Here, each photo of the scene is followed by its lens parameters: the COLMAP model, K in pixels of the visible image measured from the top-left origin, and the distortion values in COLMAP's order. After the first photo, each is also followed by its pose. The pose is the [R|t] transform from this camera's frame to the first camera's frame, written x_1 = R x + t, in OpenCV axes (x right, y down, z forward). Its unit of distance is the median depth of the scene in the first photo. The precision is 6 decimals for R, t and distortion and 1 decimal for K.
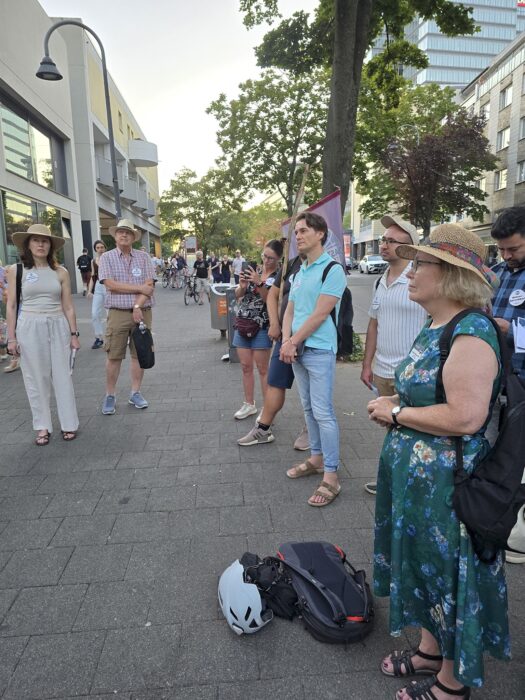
lens RADIAL K [[471.5, 0, 265.5], [0, 471.5, 339.8], [0, 0, 1]] dist [0.056484, -0.054619]
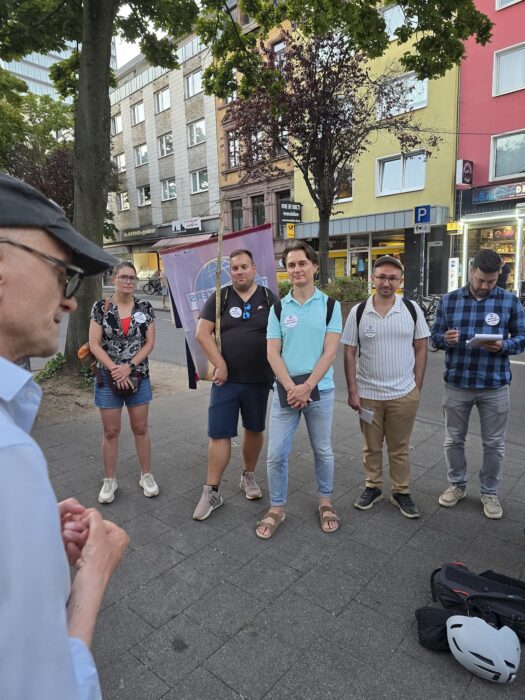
lens RADIAL K [[467.6, 0, 267.1], [0, 467.6, 345.4], [0, 0, 1]] dist [0.058351, -0.059184]
pose [[0.715694, -0.121868, 0.687699, -0.273599], [0.133926, 0.990333, 0.036121, -0.047633], [-0.685453, 0.066249, 0.725097, 0.160678]]
